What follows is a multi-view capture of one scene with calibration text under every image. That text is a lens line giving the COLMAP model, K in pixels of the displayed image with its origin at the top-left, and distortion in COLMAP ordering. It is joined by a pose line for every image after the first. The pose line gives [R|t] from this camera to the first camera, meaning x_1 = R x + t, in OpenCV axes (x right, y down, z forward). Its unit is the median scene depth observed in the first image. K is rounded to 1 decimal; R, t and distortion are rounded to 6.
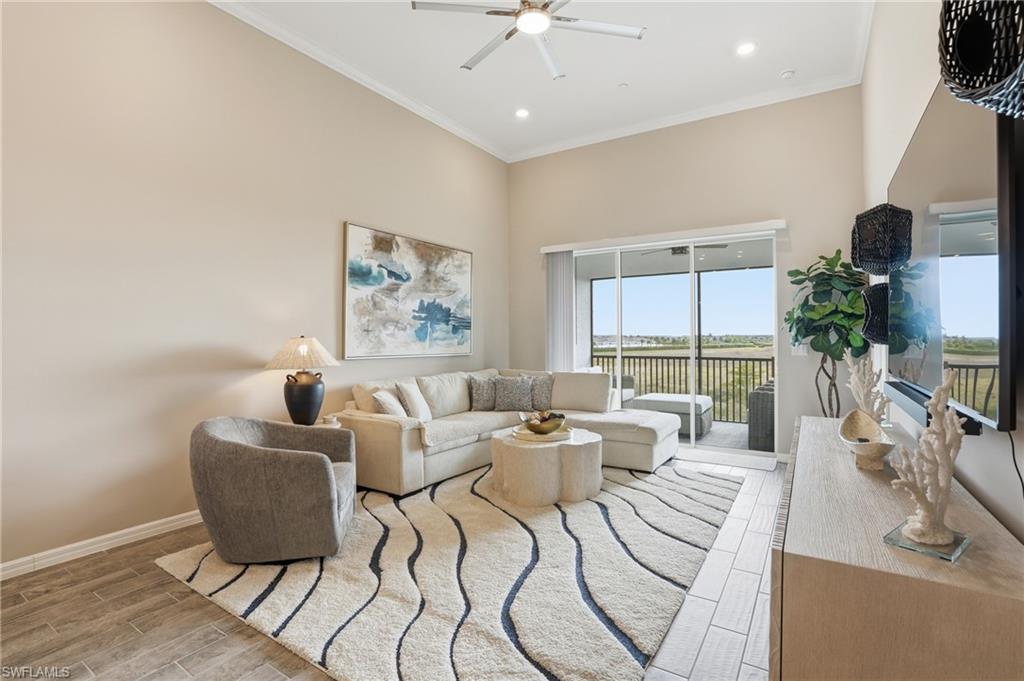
lens RADIAL K [[477.5, 0, 515.7], [0, 477.5, 330.6], [0, 0, 1]] dist [-0.078202, 0.029457]
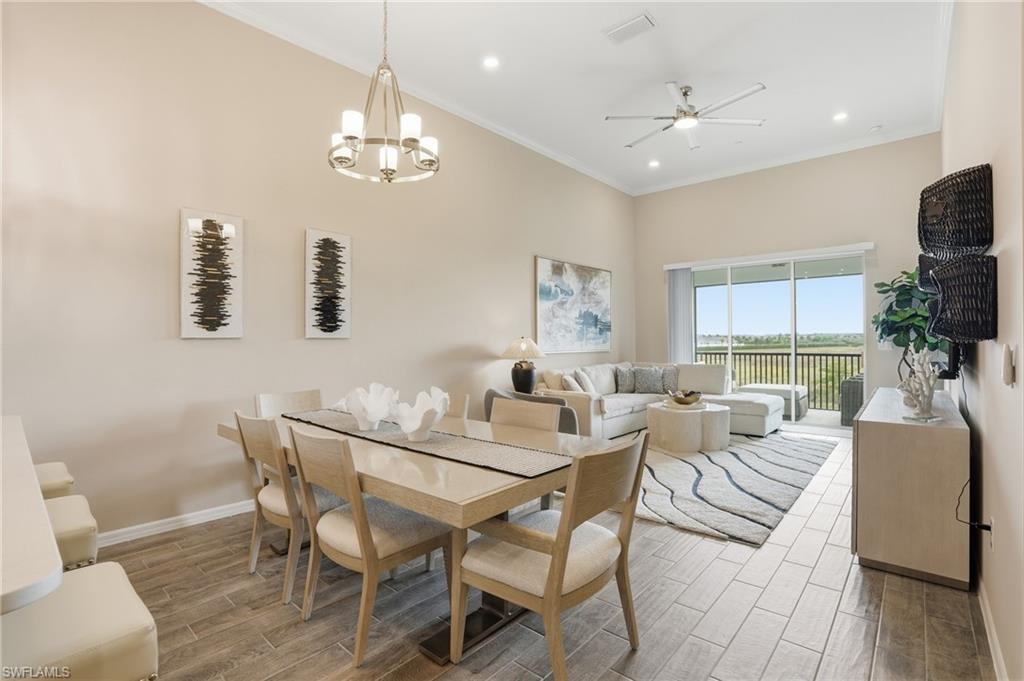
lens RADIAL K [[475.5, 0, 514.2], [0, 475.5, 338.6], [0, 0, 1]] dist [-0.075468, 0.027161]
pose [[0.987960, -0.006635, -0.154570, -0.189274], [0.009047, 0.999848, 0.014905, -0.004964], [0.154448, -0.016123, 0.987869, -0.376121]]
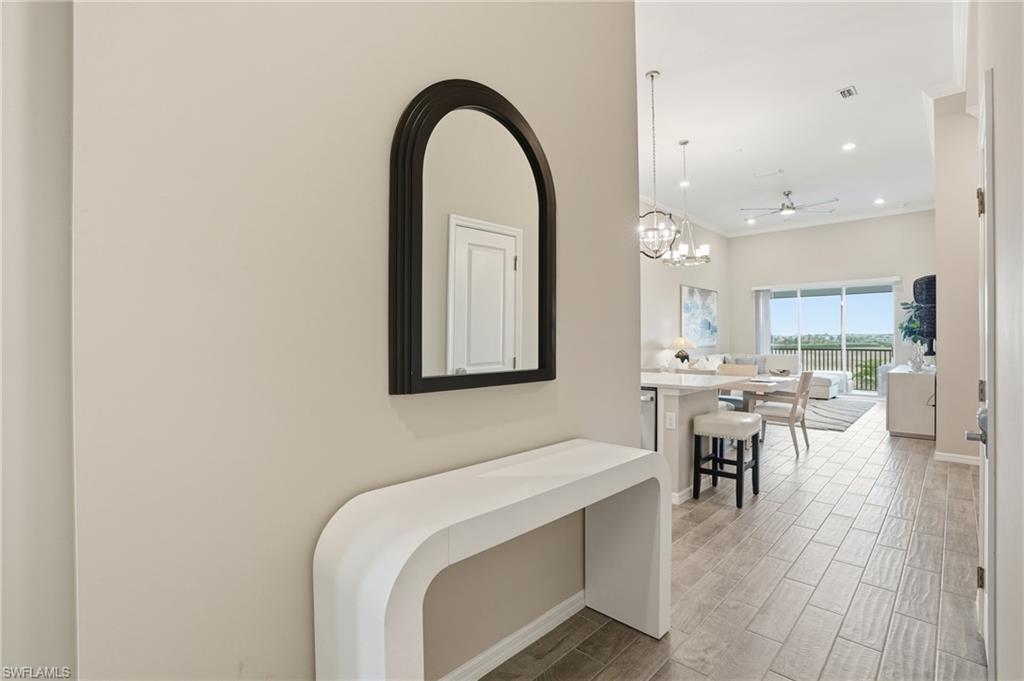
lens RADIAL K [[475.6, 0, 508.0], [0, 475.6, 334.6], [0, 0, 1]] dist [-0.075487, 0.024681]
pose [[0.977813, -0.001820, -0.209472, -0.632299], [0.003836, 0.999950, 0.009218, -0.016892], [0.209445, -0.009817, 0.977771, -1.223063]]
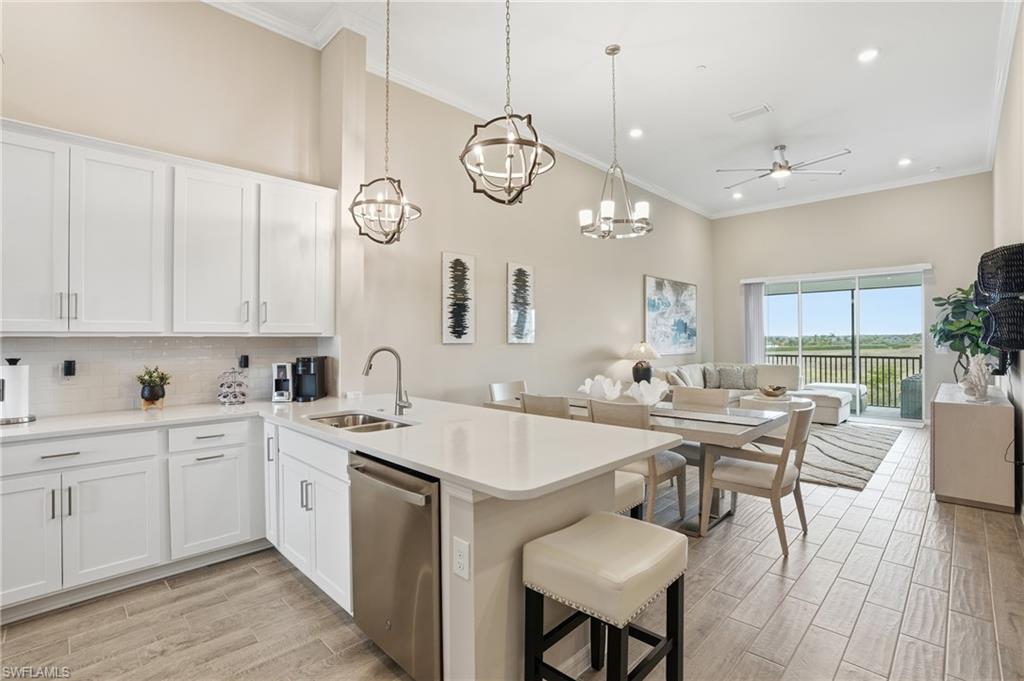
lens RADIAL K [[475.6, 0, 508.0], [0, 475.6, 334.6], [0, 0, 1]] dist [-0.075487, 0.024681]
pose [[0.975688, -0.003440, -0.219136, -0.428534], [0.004849, 0.999971, 0.005893, -0.023584], [0.219109, -0.006812, 0.975677, -0.719849]]
